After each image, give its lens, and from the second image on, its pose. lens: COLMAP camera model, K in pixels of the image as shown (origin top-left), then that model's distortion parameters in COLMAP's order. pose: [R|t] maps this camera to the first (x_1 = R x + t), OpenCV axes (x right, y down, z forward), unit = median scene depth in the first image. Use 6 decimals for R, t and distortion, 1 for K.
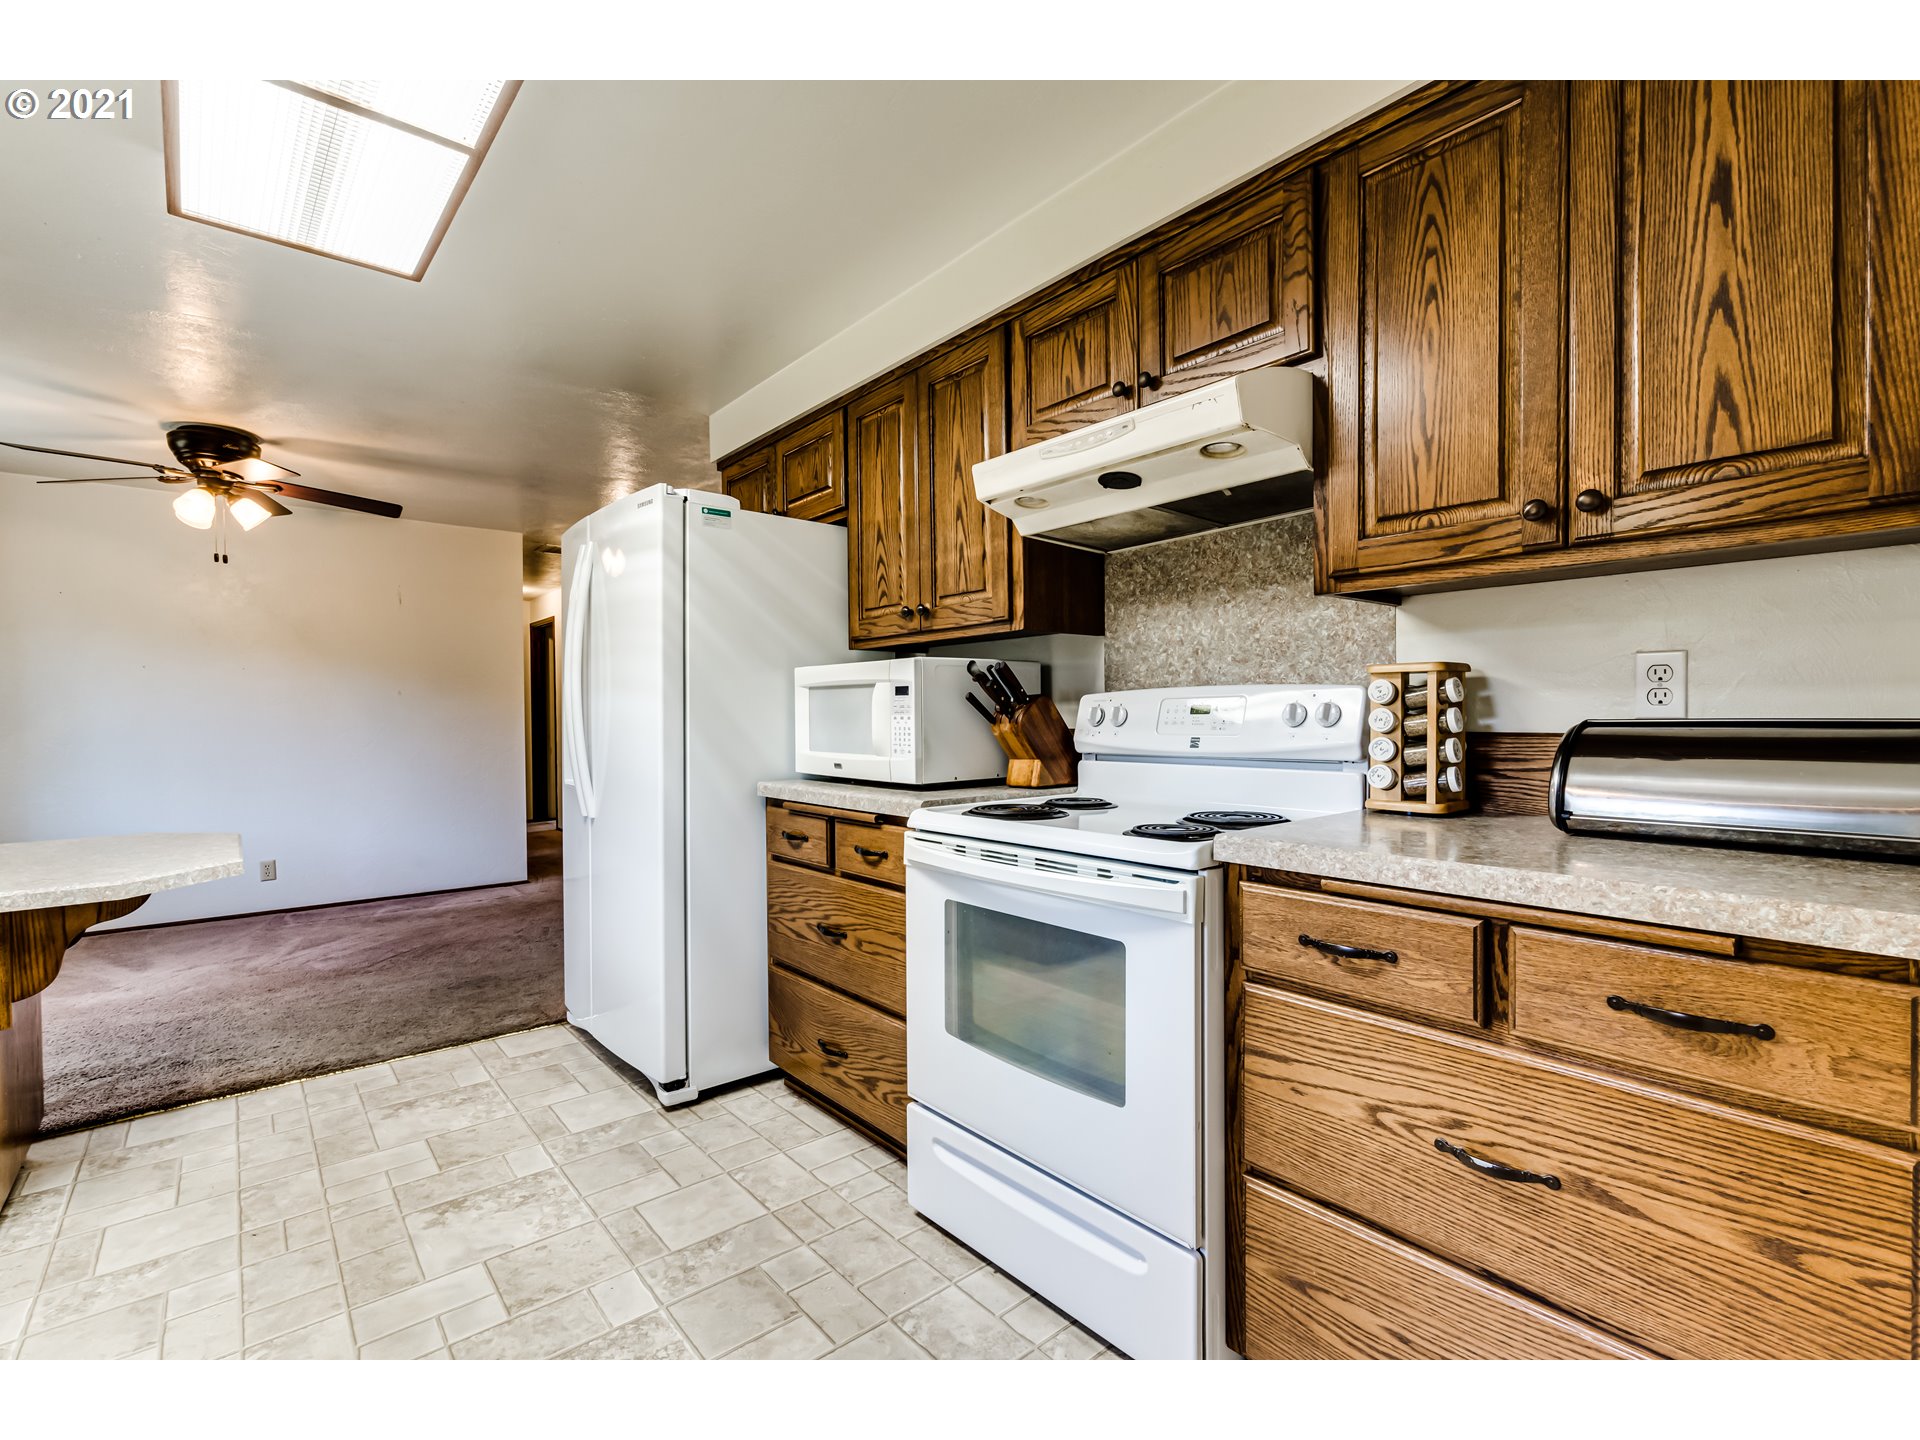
lens RADIAL K [[863.8, 0, 962.4], [0, 863.8, 734.5], [0, 0, 1]] dist [0.000150, 0.000086]
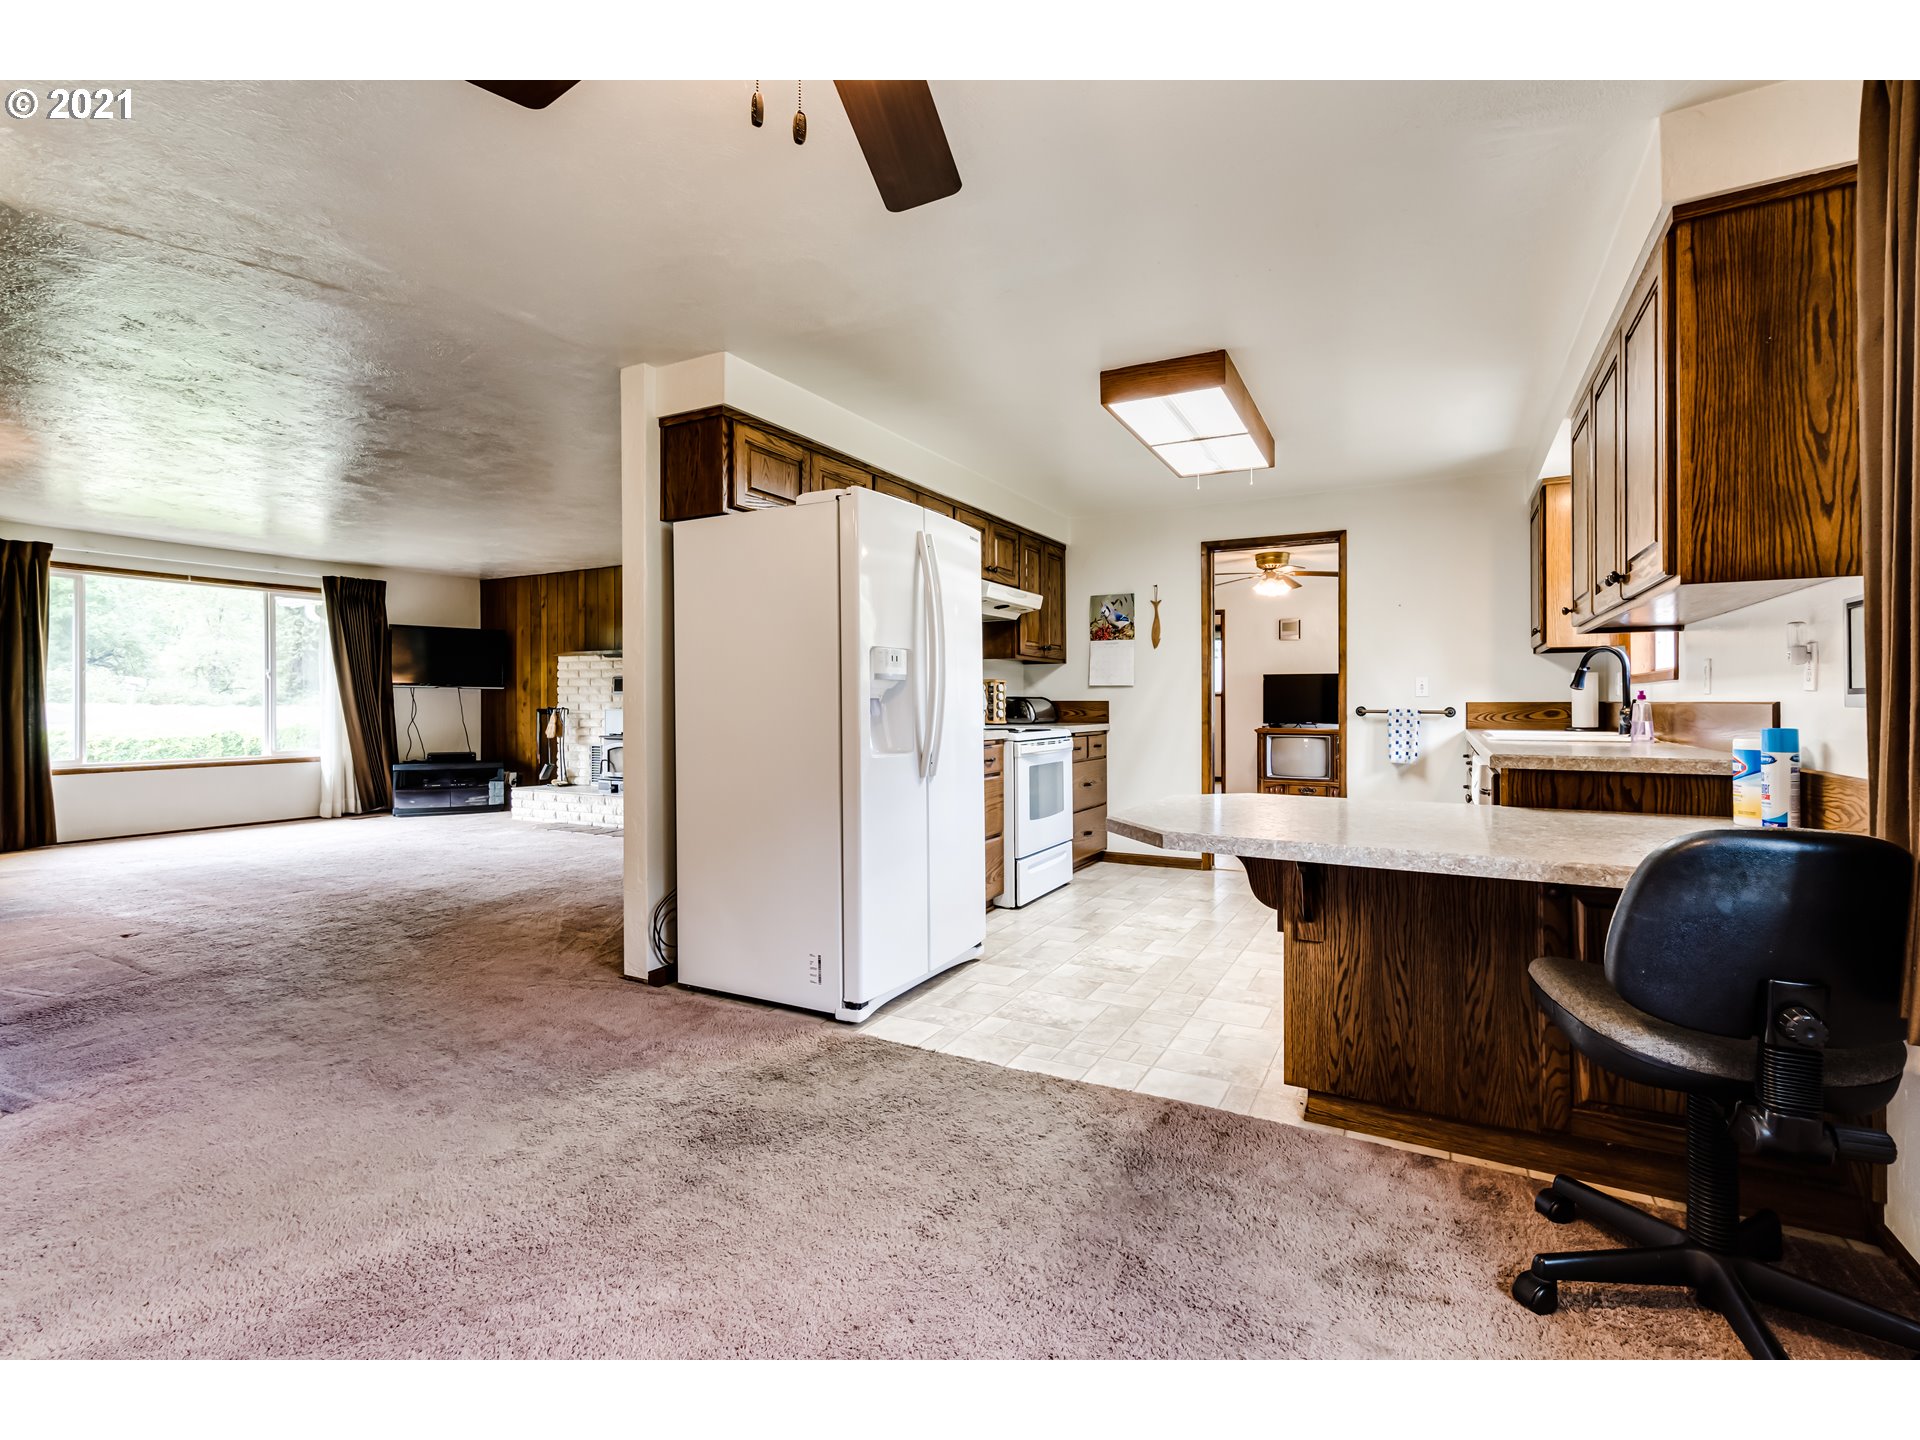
lens RADIAL K [[881.6, 0, 960.0], [0, 881.6, 709.4], [0, 0, 1]] dist [-0.001112, 0.000311]
pose [[-0.362856, 0.007692, 0.931813, -2.018696], [0.029565, 0.999558, 0.003261, 0.012271], [-0.931376, 0.028733, -0.362923, 1.836913]]
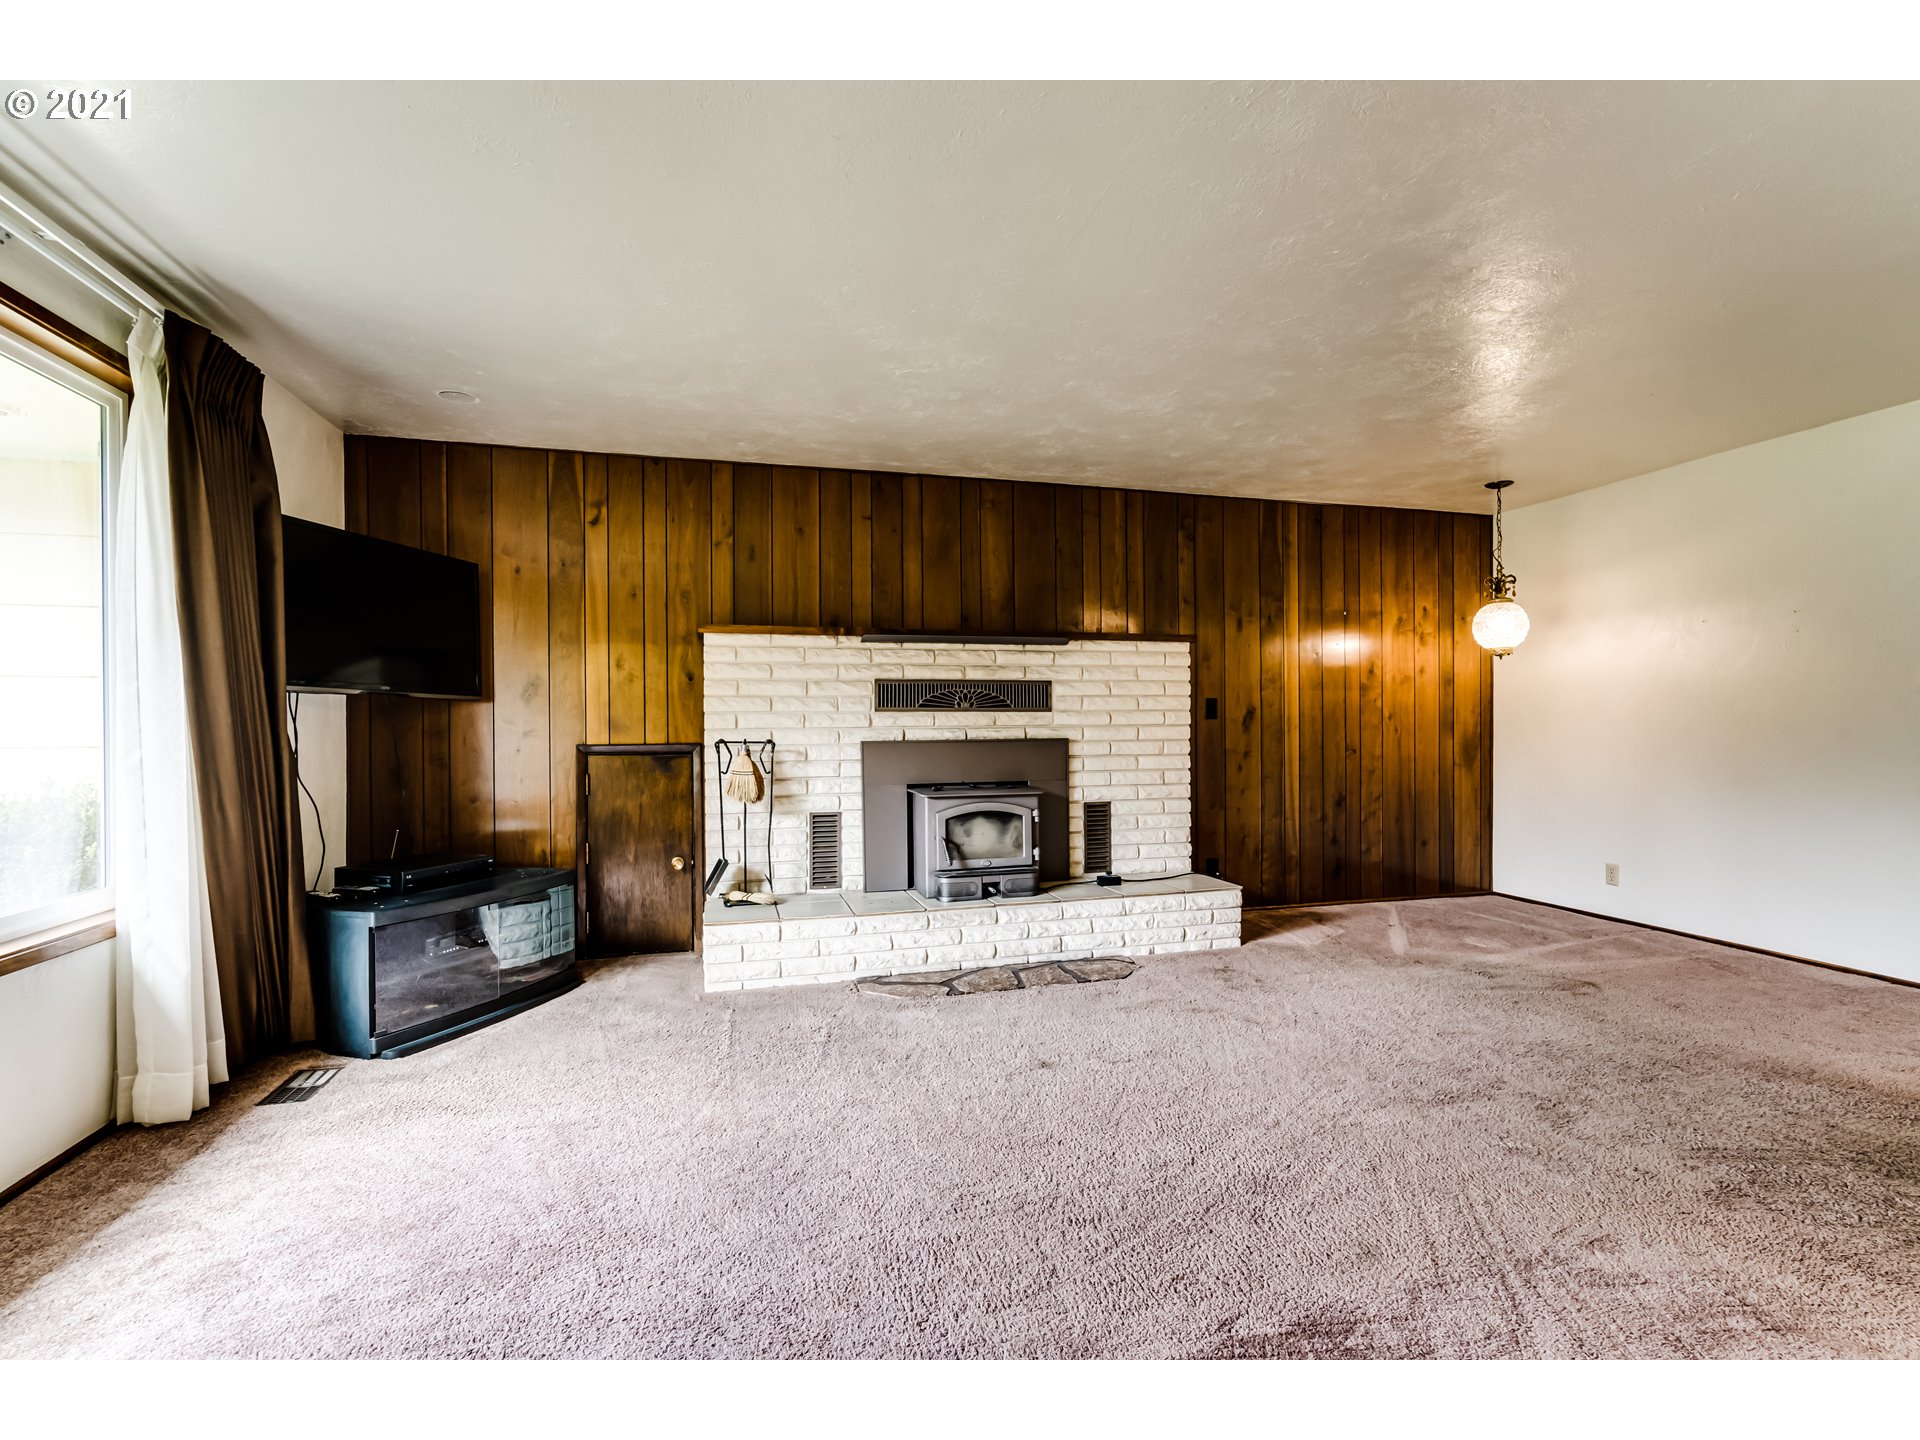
lens RADIAL K [[876.8, 0, 956.7], [0, 876.8, 725.5], [0, 0, 1]] dist [-0.000159, -0.000010]
pose [[-0.906391, 0.020223, 0.421956, -1.368716], [0.031328, 0.999321, 0.019399, -0.008973], [-0.421277, 0.030802, -0.906409, 2.200509]]
